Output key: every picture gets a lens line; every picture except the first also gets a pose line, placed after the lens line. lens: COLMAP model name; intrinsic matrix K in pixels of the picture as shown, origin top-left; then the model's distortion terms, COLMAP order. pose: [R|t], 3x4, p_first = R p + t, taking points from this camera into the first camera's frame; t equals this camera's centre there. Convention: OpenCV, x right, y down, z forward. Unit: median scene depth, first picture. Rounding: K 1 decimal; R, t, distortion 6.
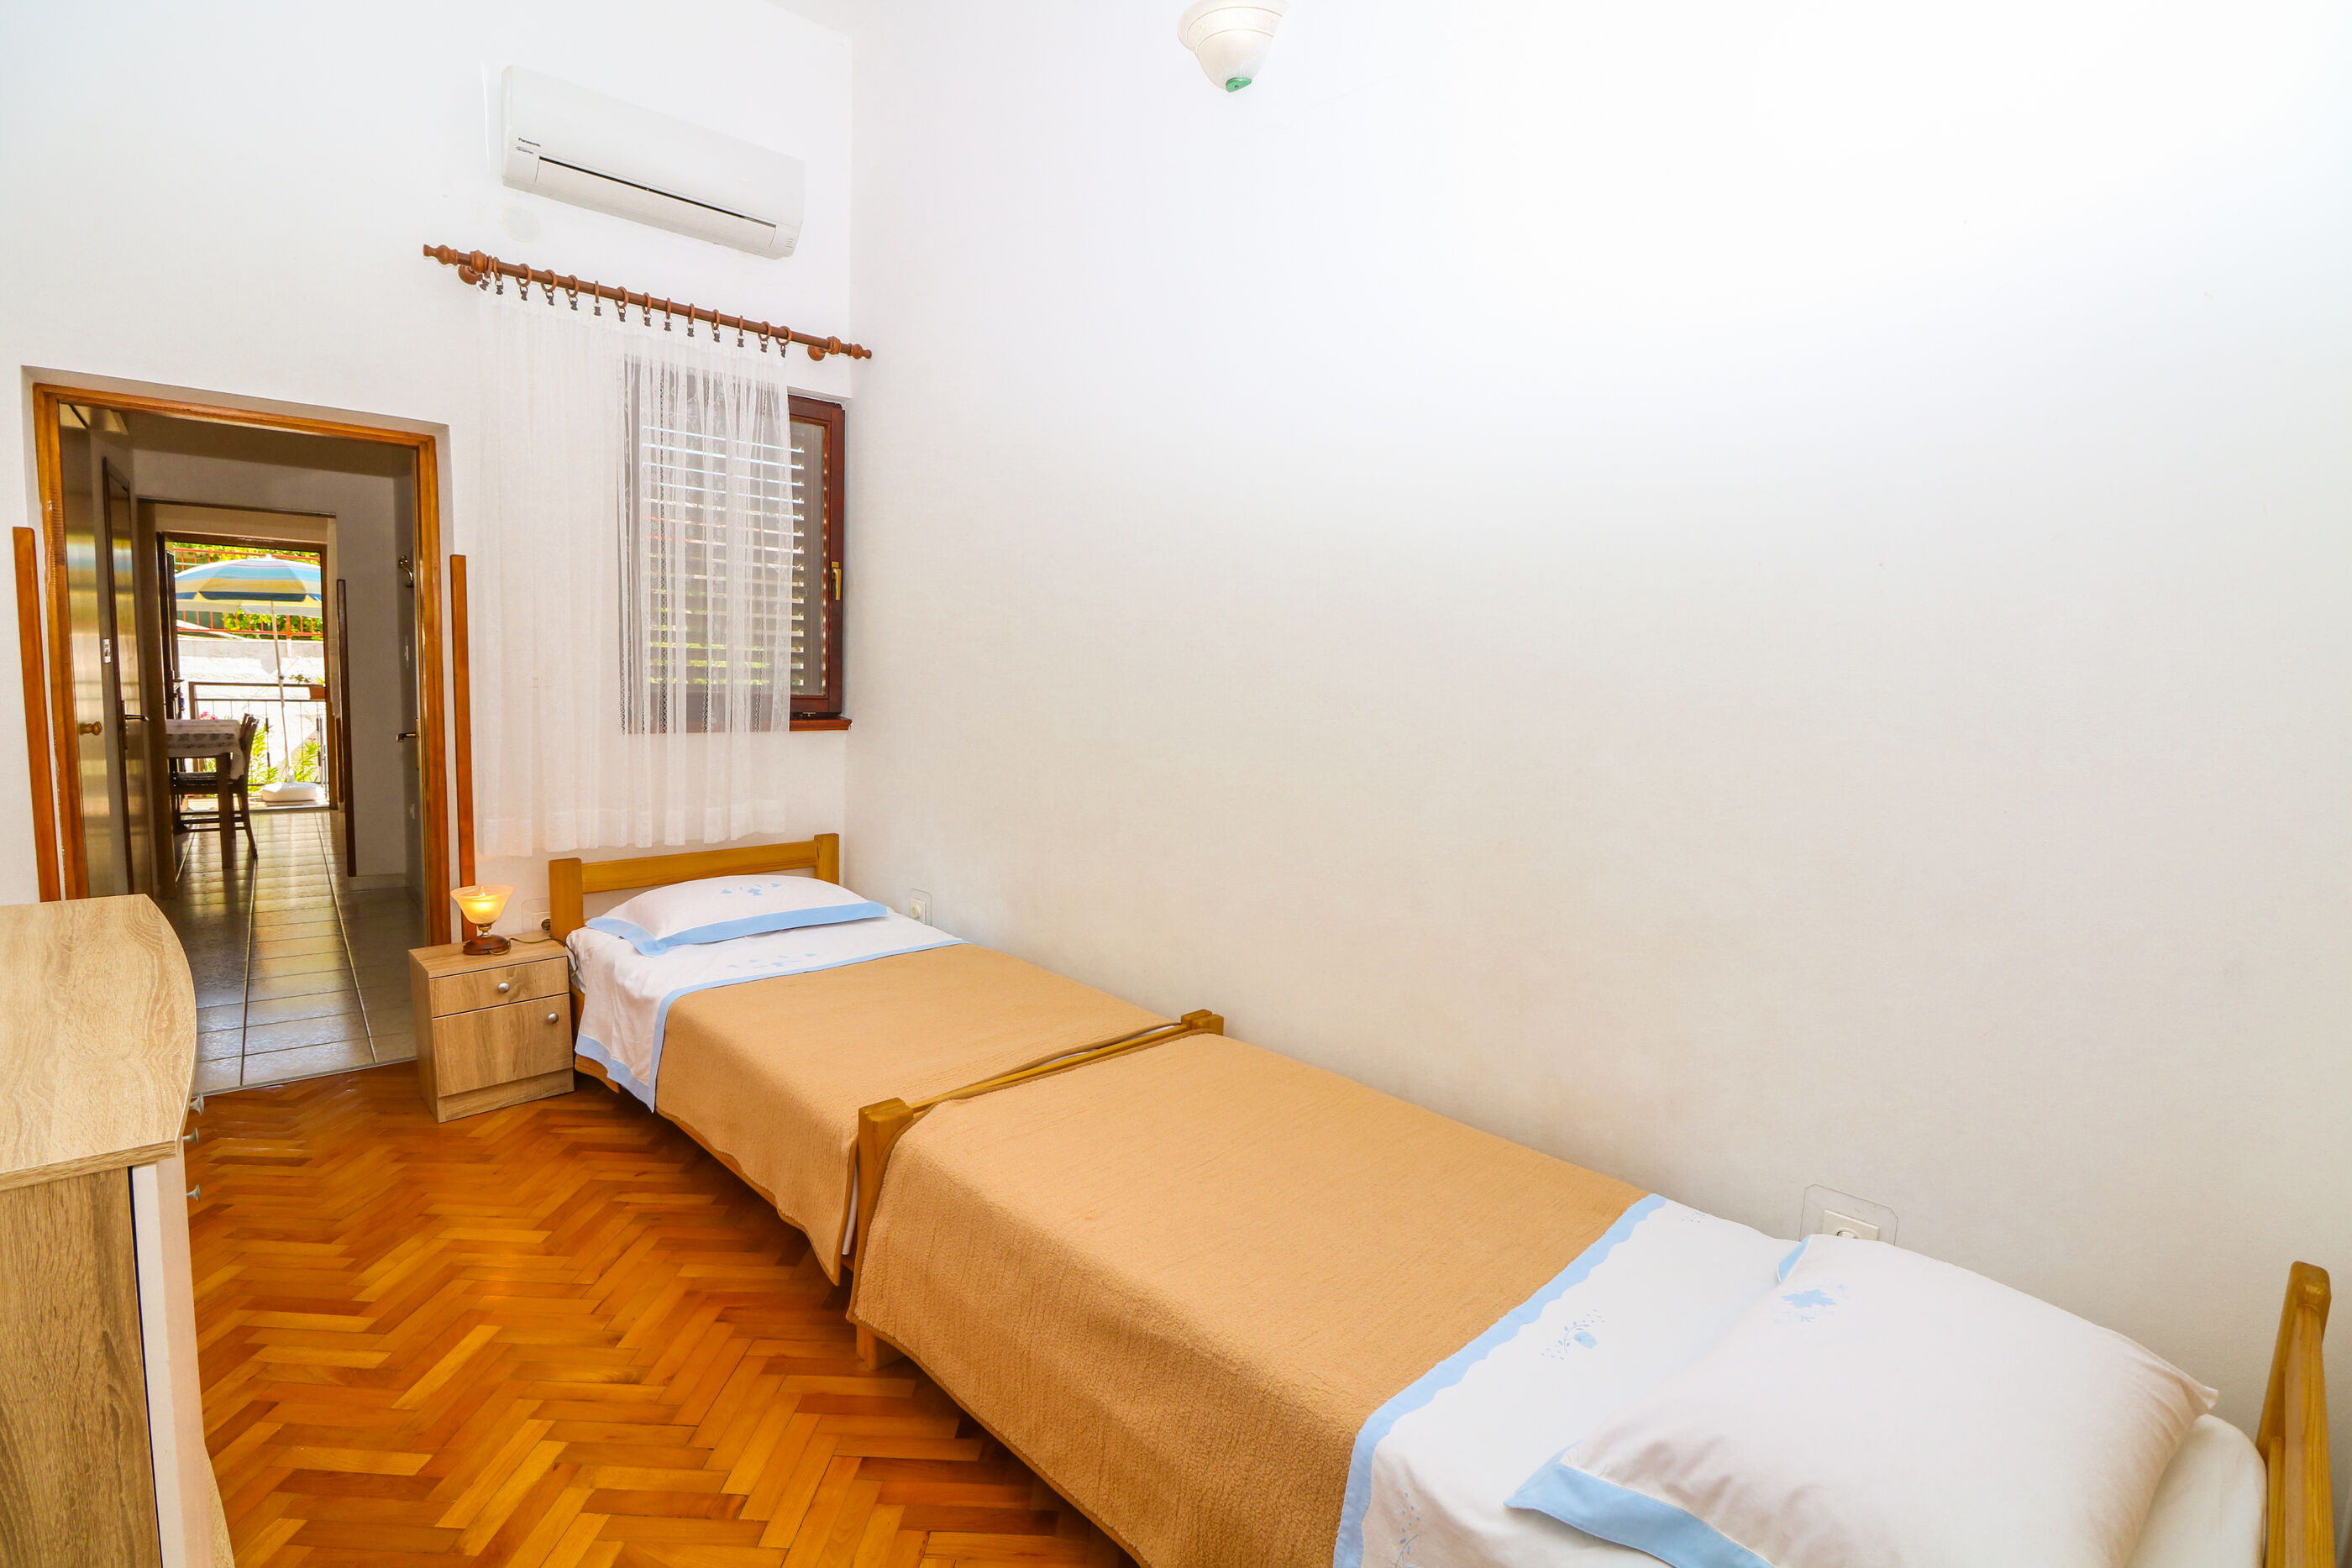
lens RADIAL K [[1099.9, 0, 1153.0], [0, 1099.9, 765.3], [0, 0, 1]] dist [-0.008276, -0.005327]
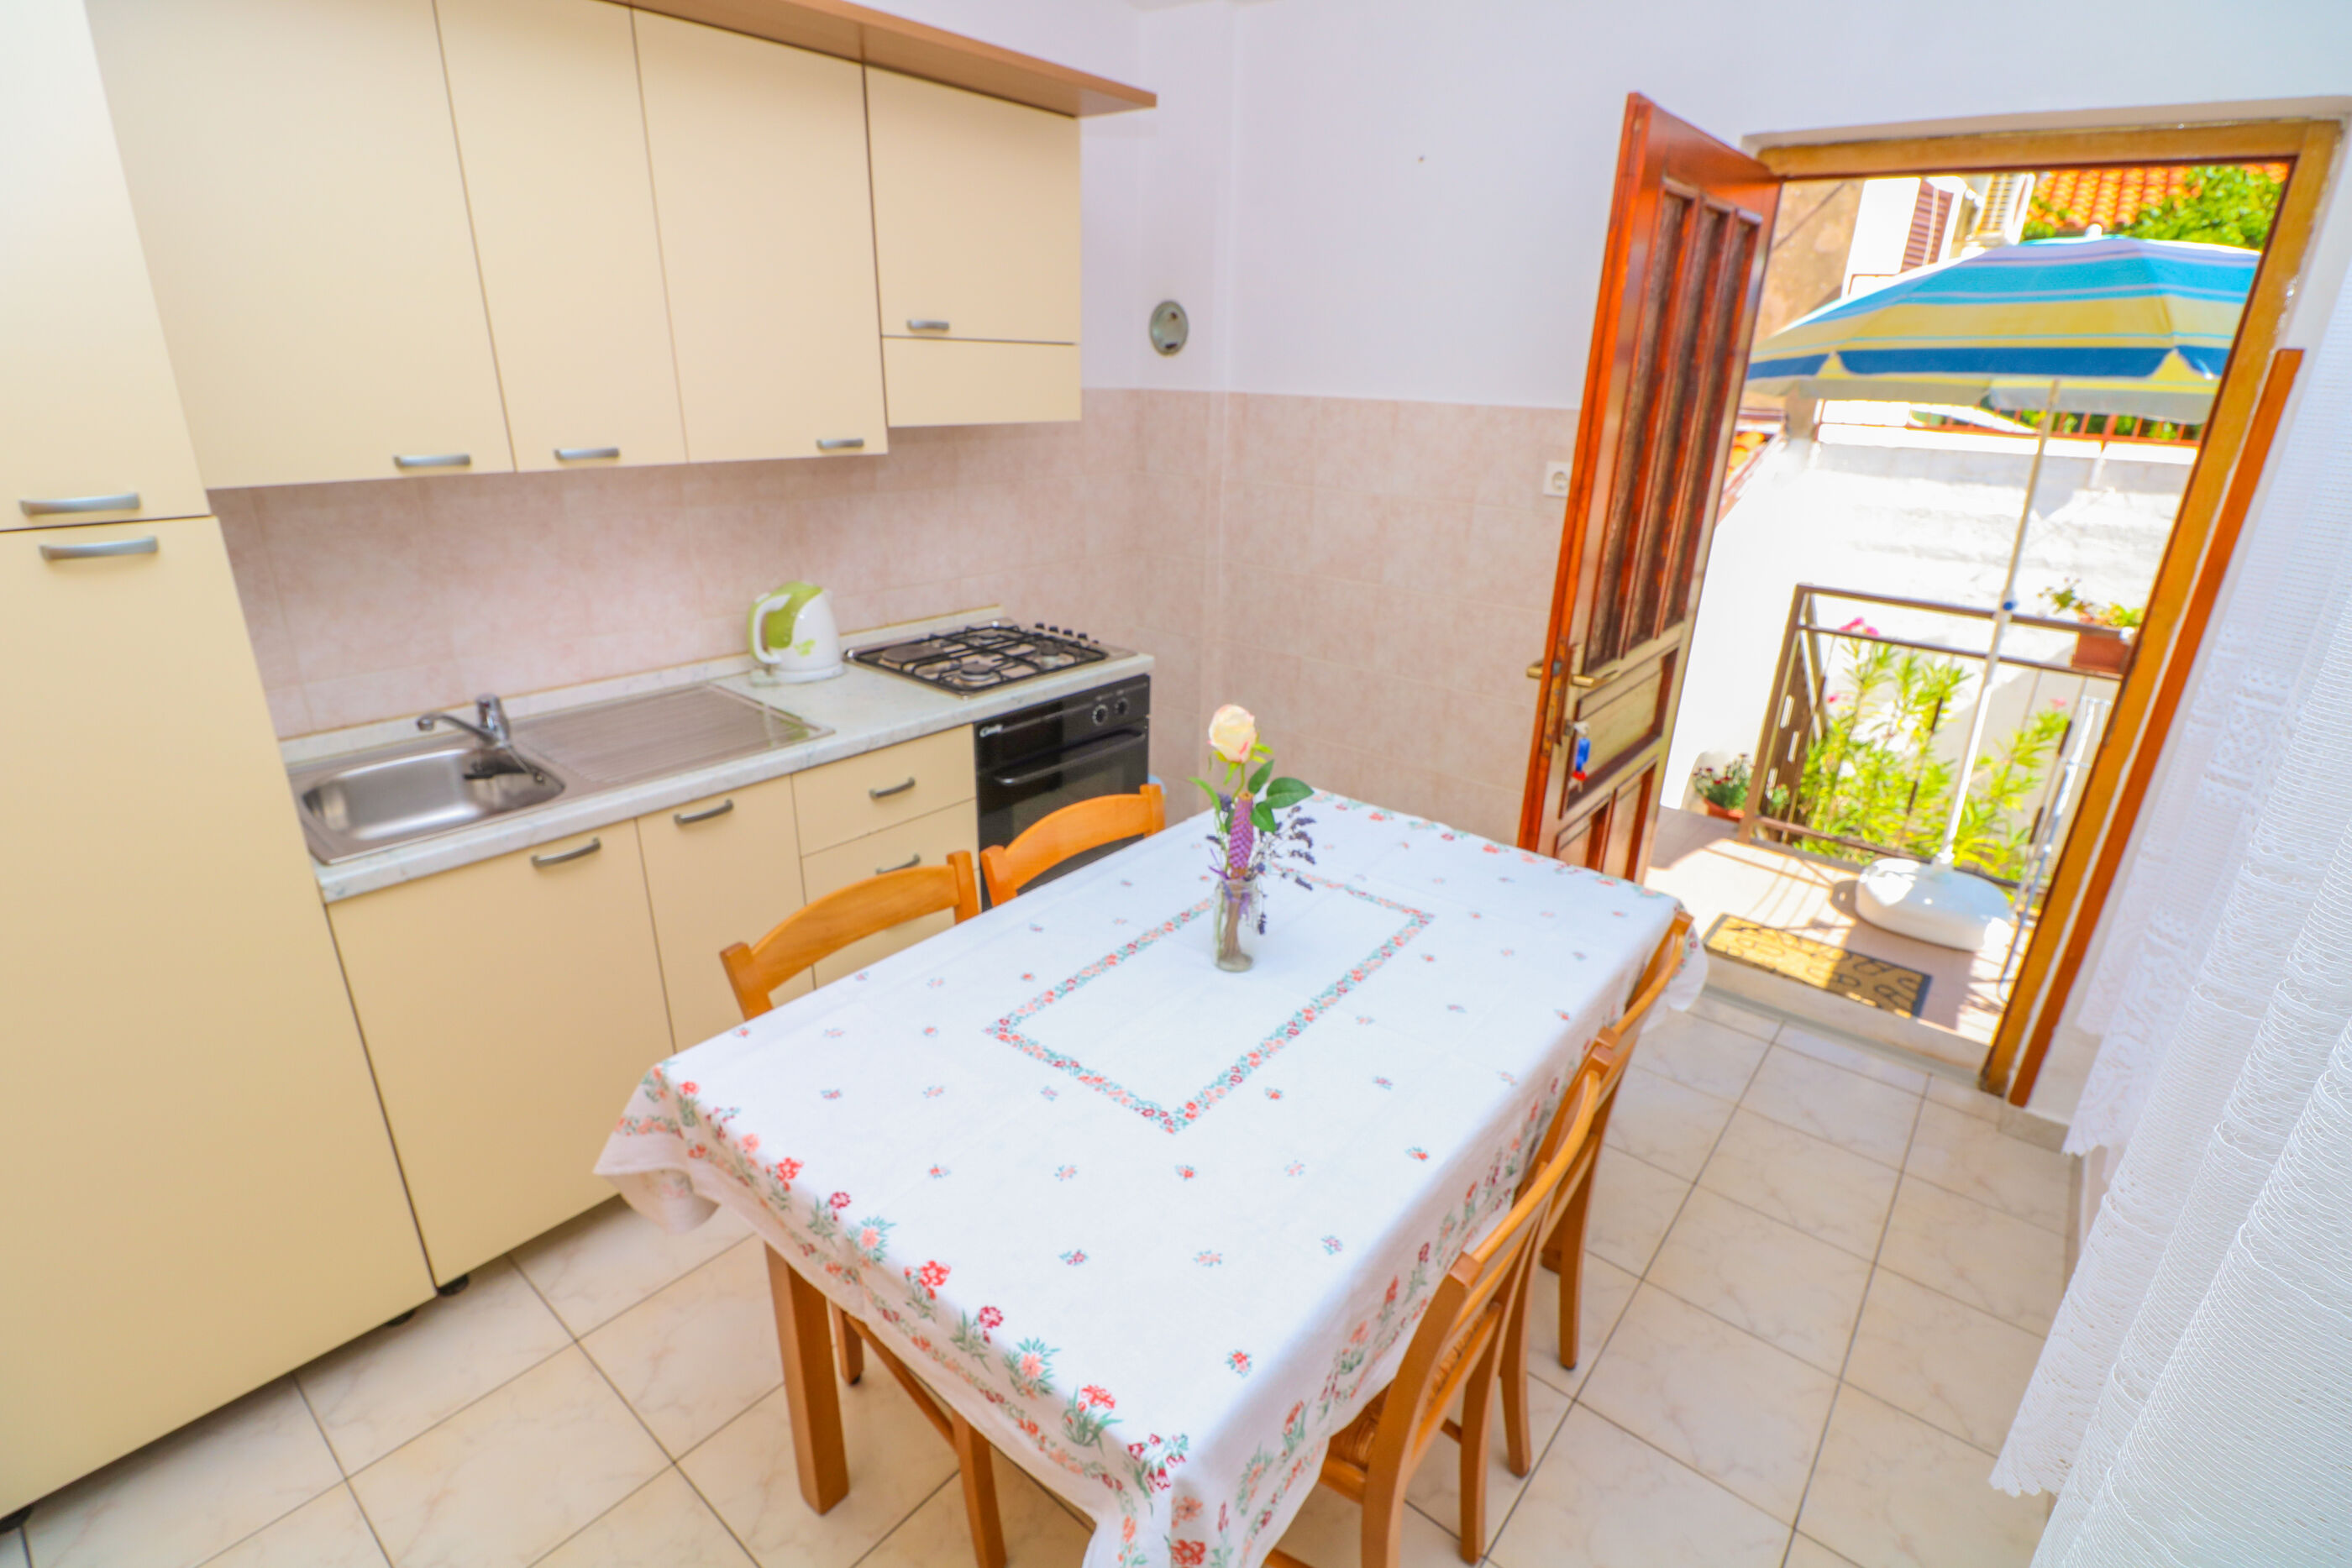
lens RADIAL K [[1099.9, 0, 1200.2], [0, 1099.9, 789.1], [0, 0, 1]] dist [-0.008276, -0.005327]
pose [[0.208828, 0.330429, -0.920439, -2.370505], [-0.119638, 0.942752, 0.311296, -0.475805], [0.970607, 0.045112, 0.236405, 3.103949]]
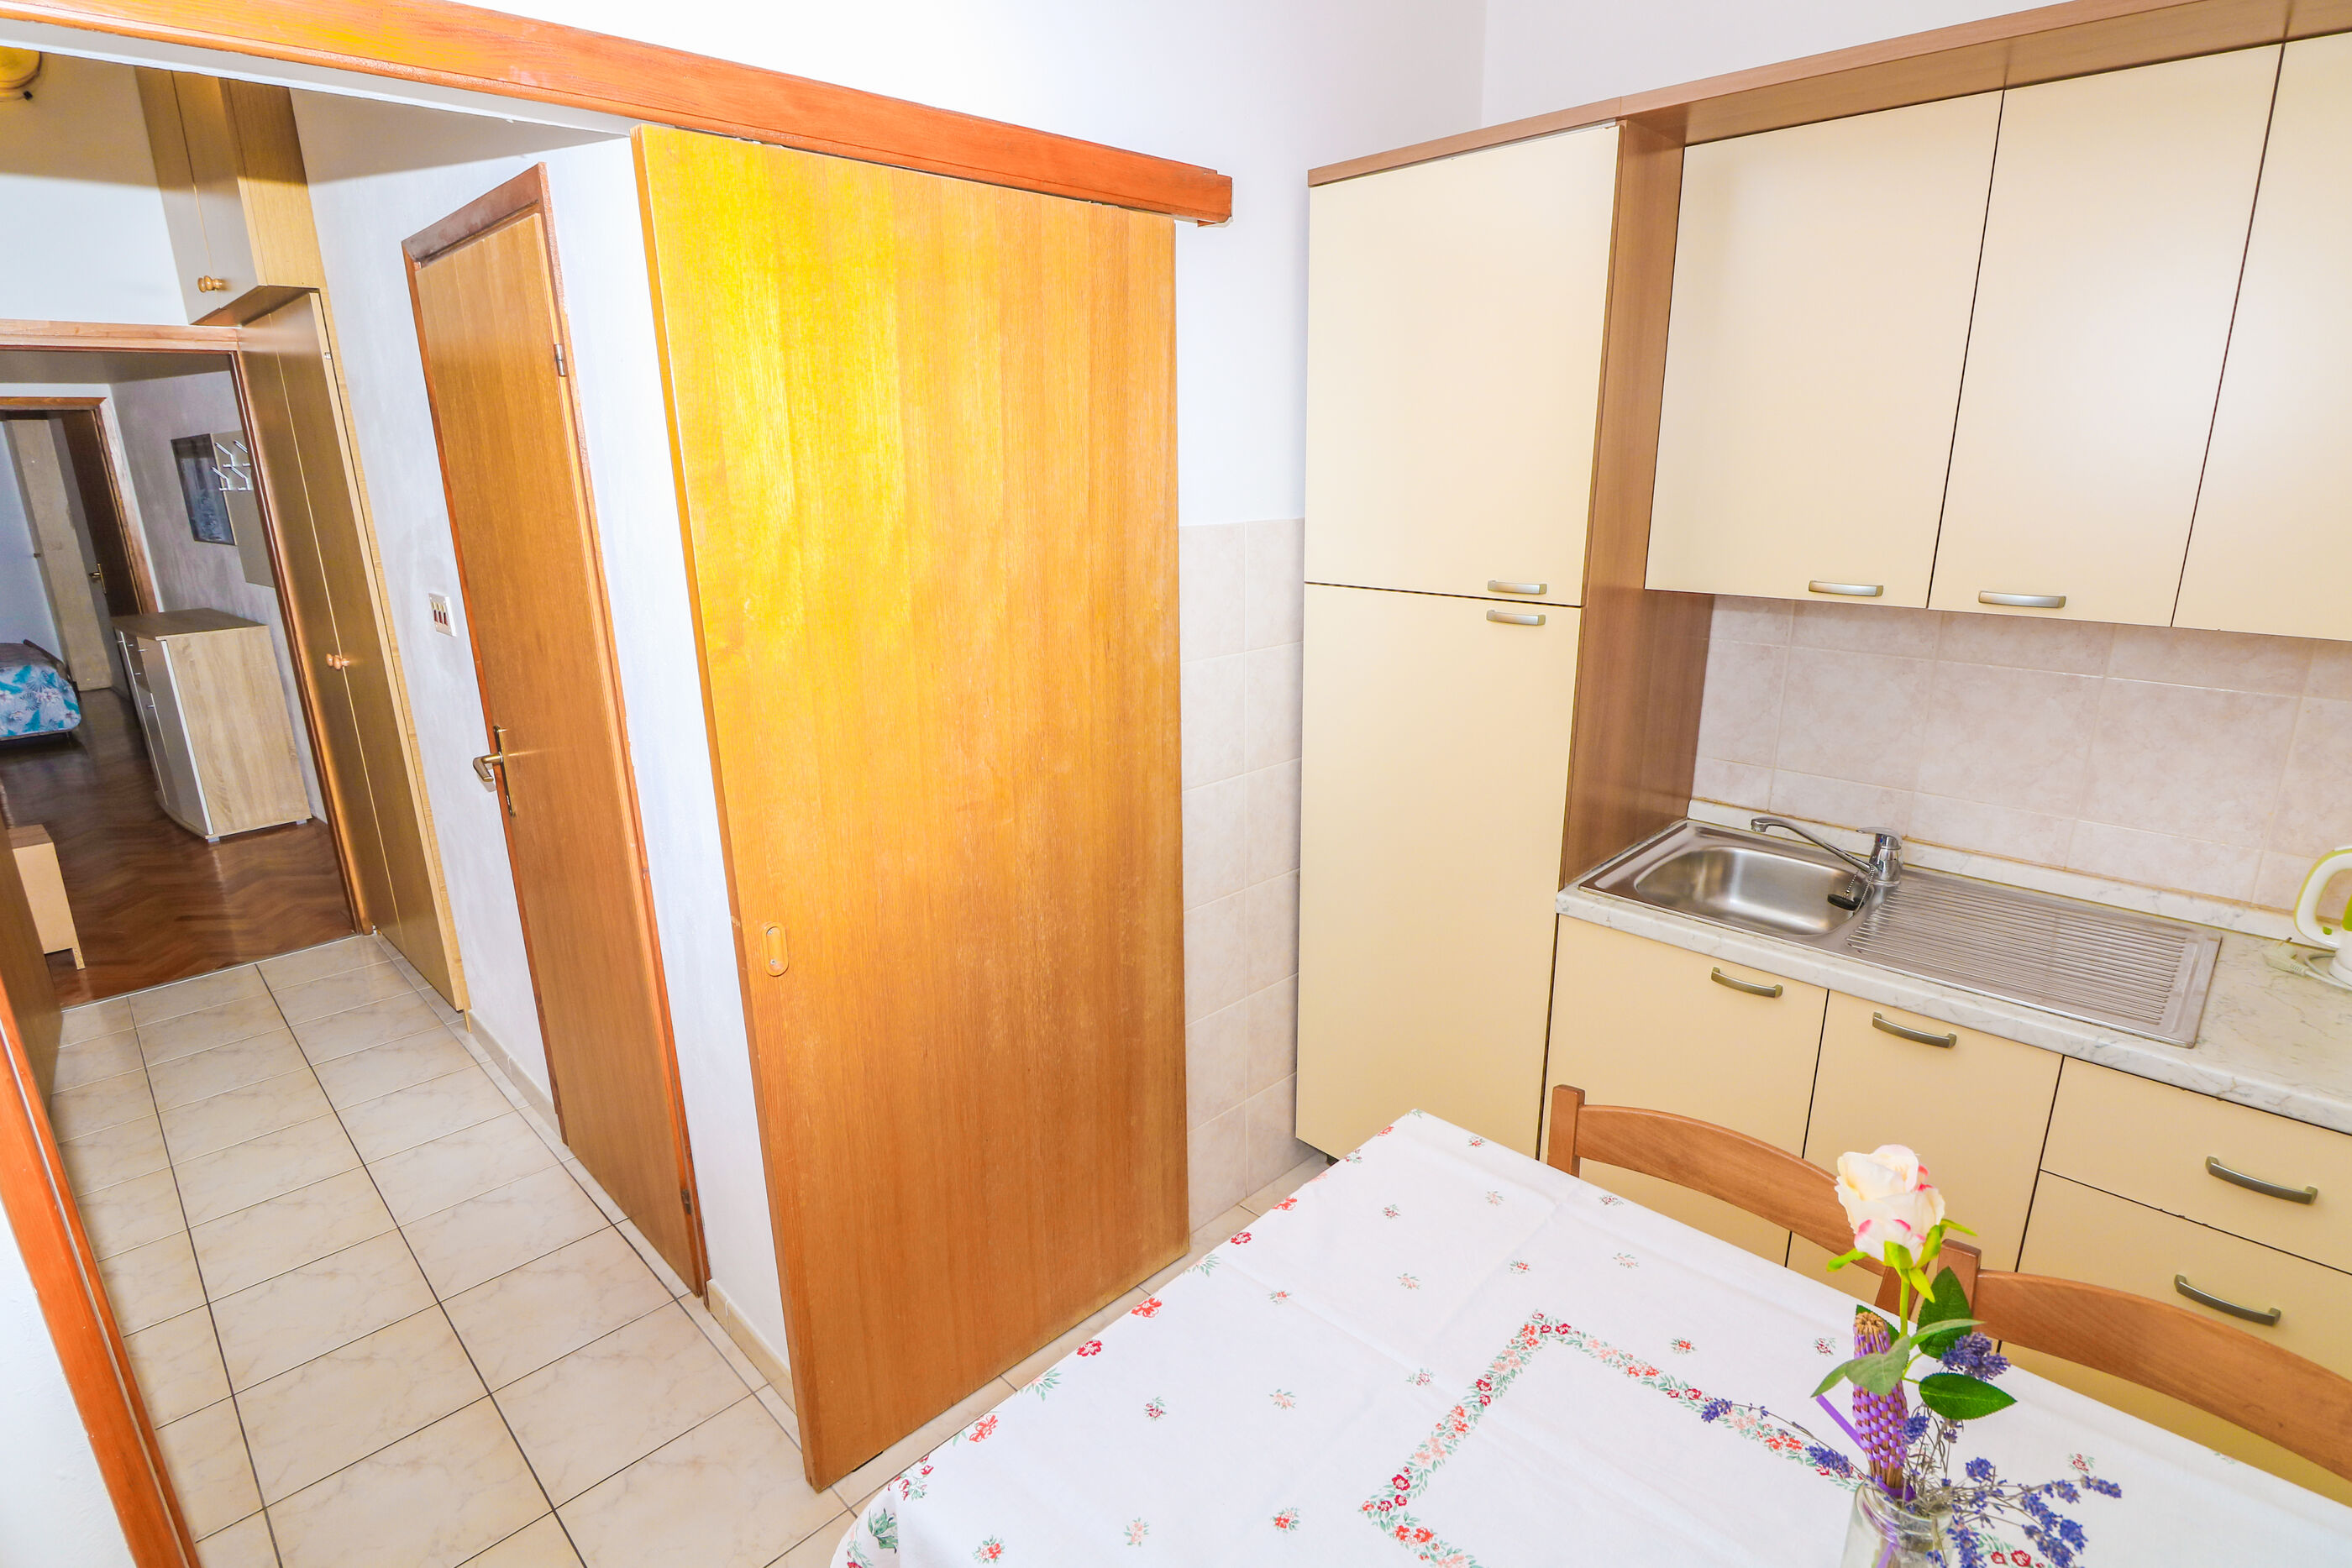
lens RADIAL K [[1164.7, 0, 1190.1], [0, 1164.7, 790.7], [0, 0, 1]] dist [-0.006899, -0.004235]
pose [[-0.994363, 0.011529, -0.105402, -2.813836], [-0.027763, 0.931078, 0.363762, -0.562571], [0.102331, 0.364638, -0.925509, 3.641086]]
